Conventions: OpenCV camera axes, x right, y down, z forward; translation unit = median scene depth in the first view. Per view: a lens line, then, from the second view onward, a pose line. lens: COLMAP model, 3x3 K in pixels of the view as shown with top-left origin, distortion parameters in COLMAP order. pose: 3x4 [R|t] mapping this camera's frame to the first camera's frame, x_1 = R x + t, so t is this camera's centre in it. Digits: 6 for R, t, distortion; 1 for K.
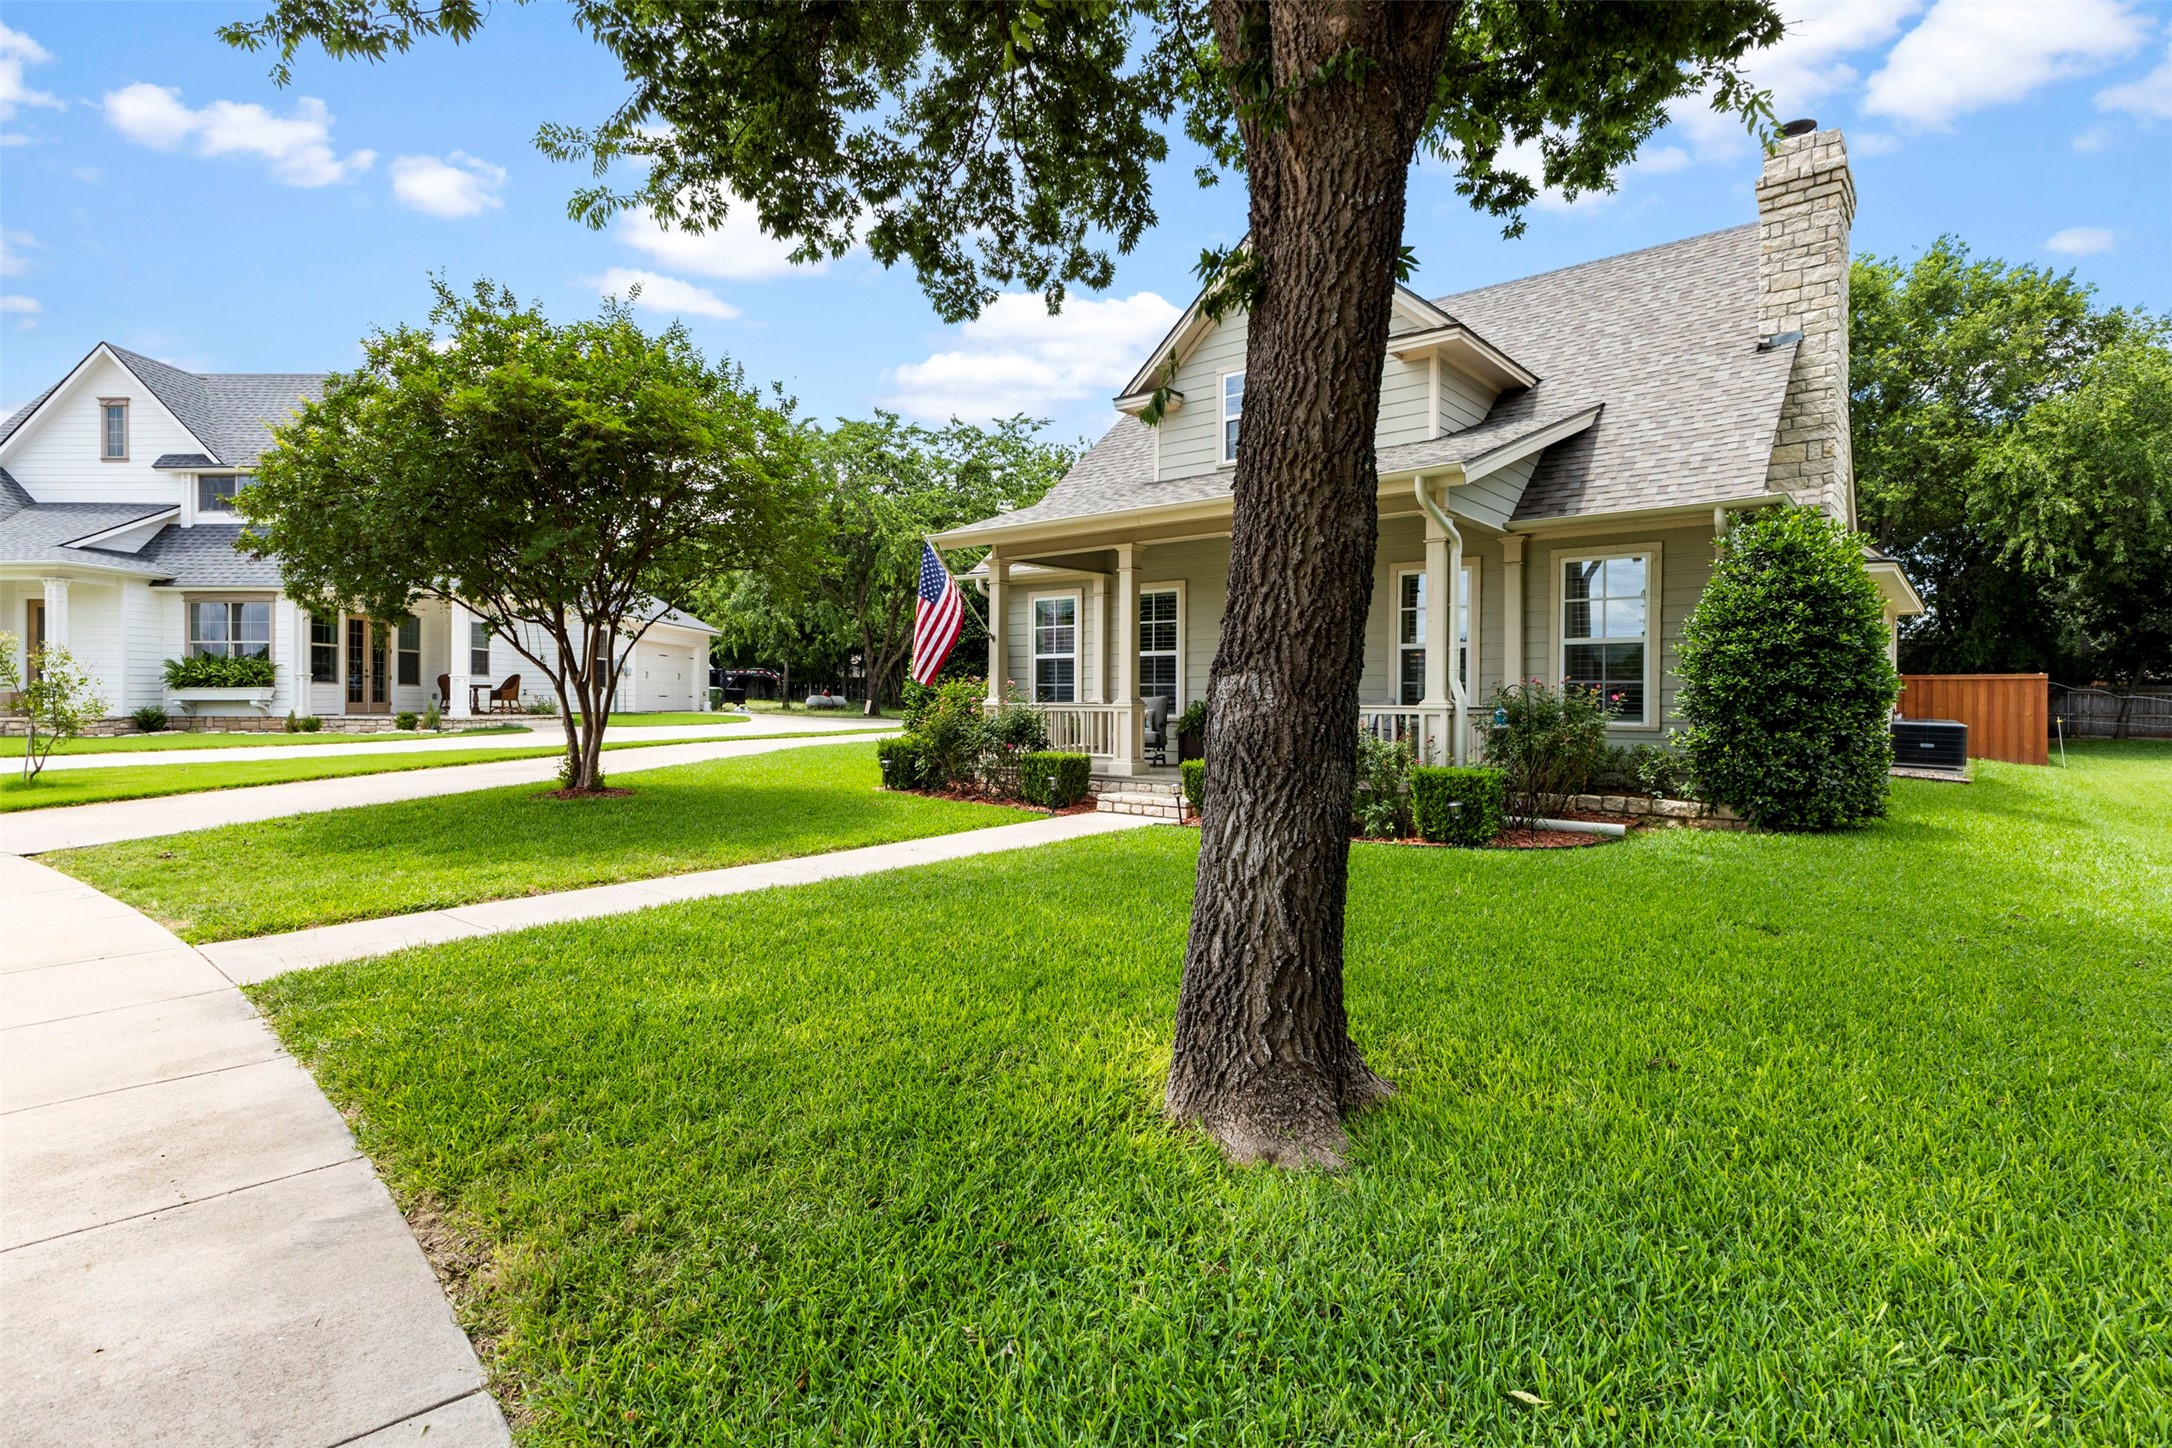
lens RADIAL K [[1091.9, 0, 1091.1], [0, 1091.9, 713.5], [0, 0, 1]] dist [0.001224, -0.000385]
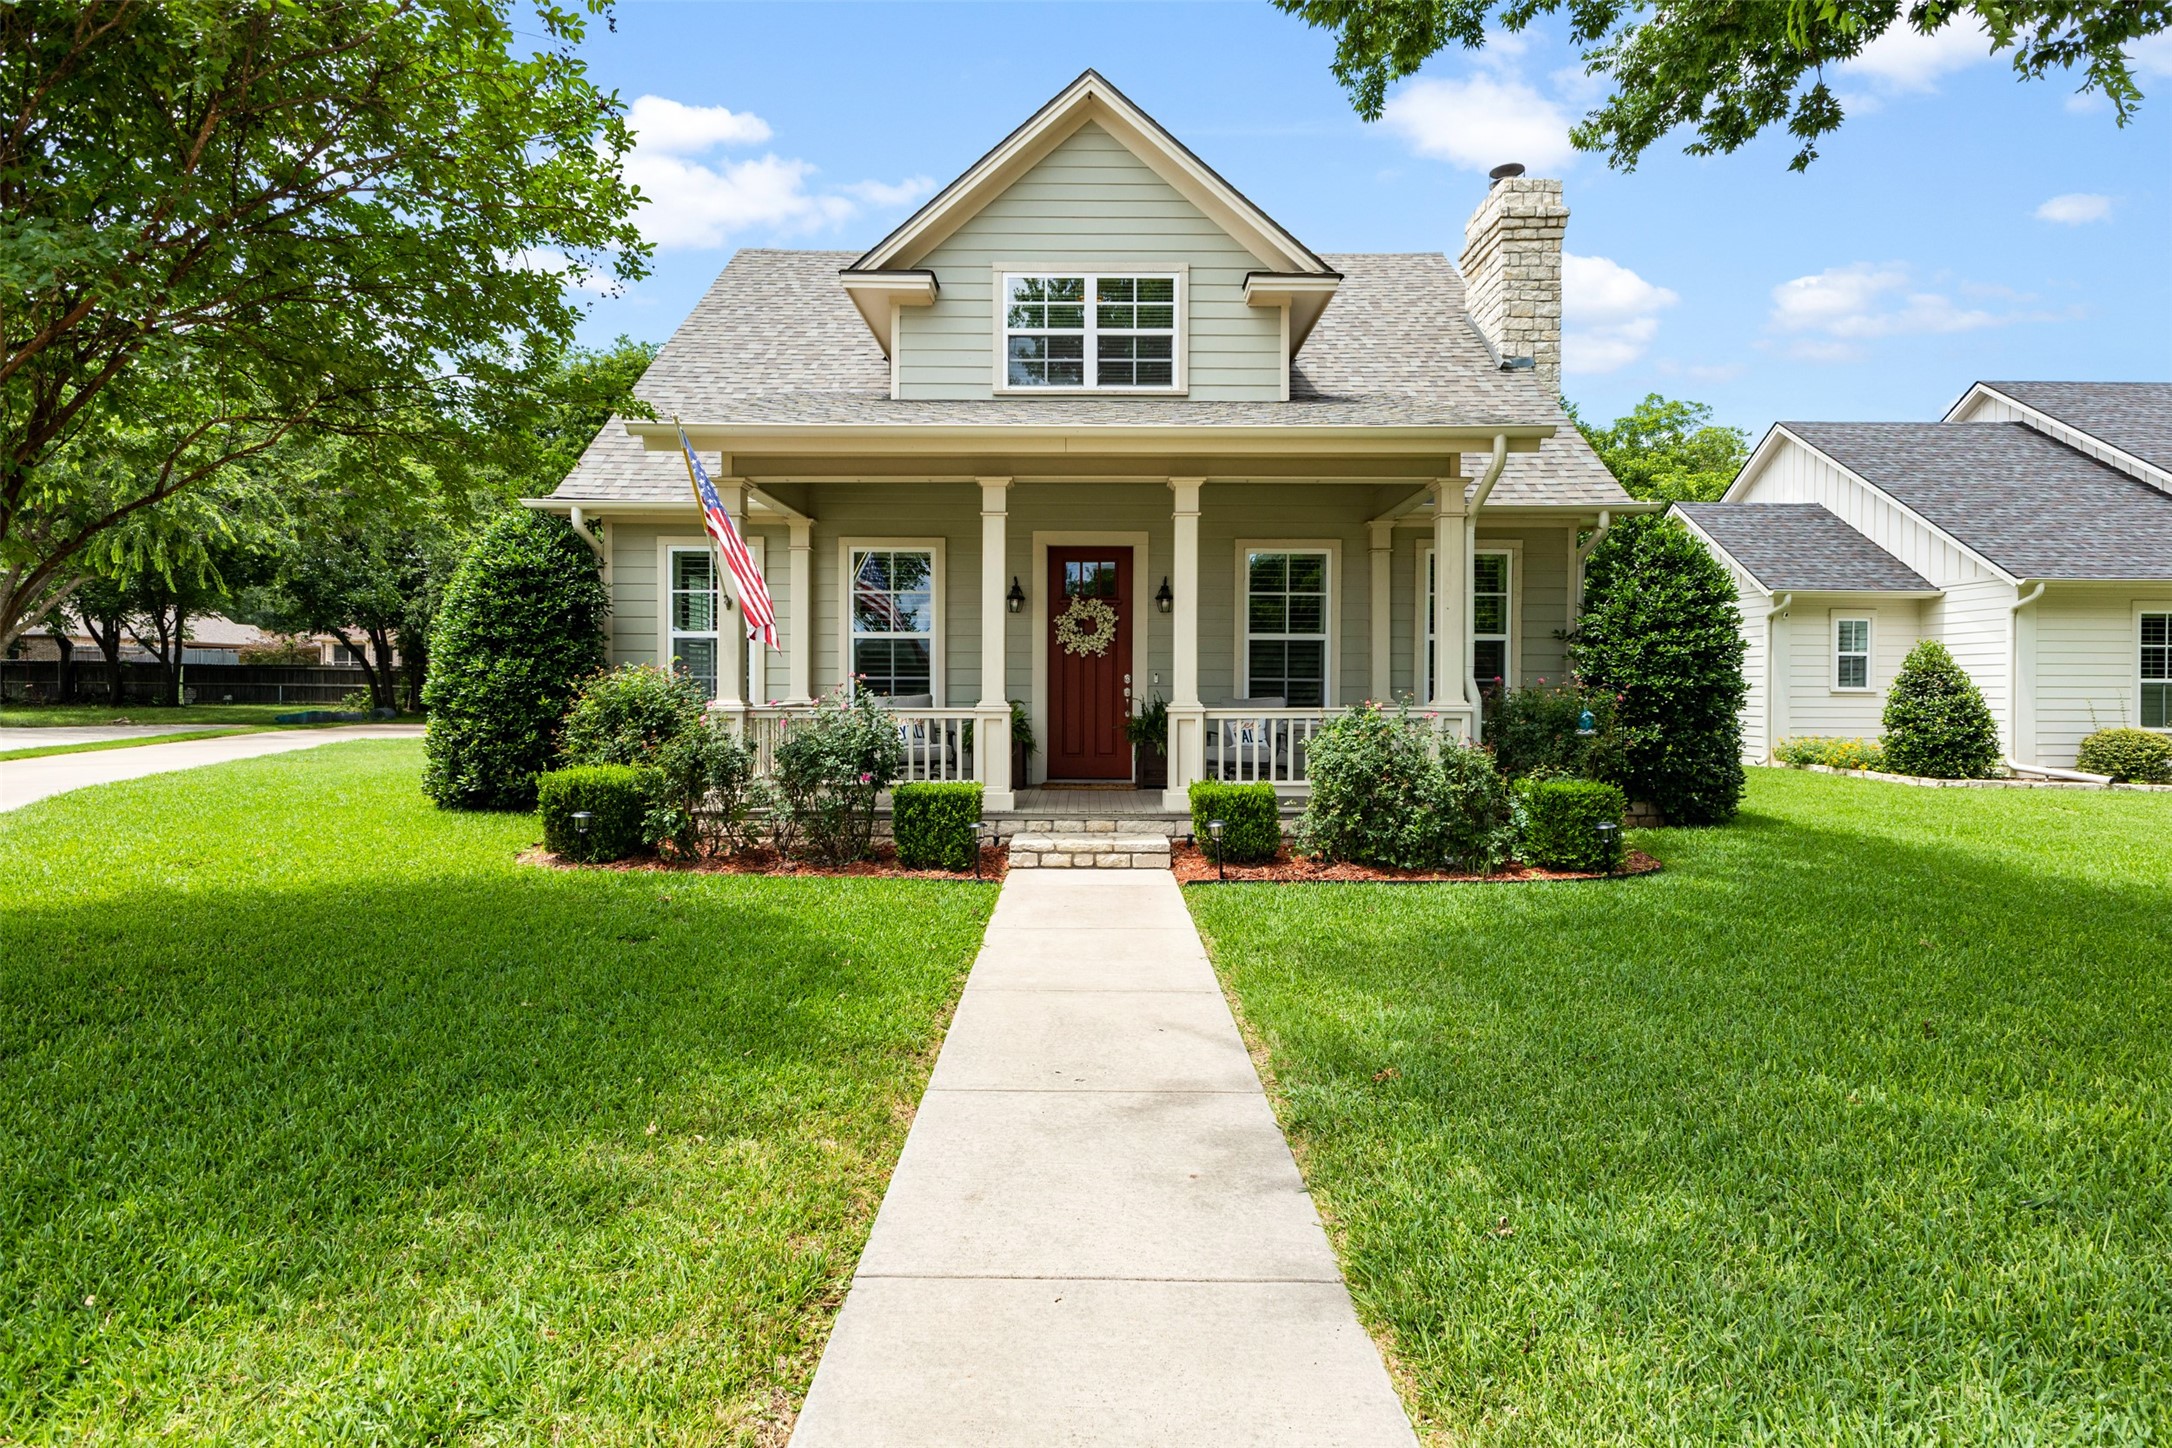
lens RADIAL K [[1091.9, 0, 1080.0], [0, 1091.9, 701.8], [0, 0, 1]] dist [0.001224, -0.000385]
pose [[0.767077, -0.006525, 0.641522, -0.391657], [0.007906, 0.999968, 0.000718, -0.012474], [-0.641507, 0.004521, 0.767104, 0.454204]]
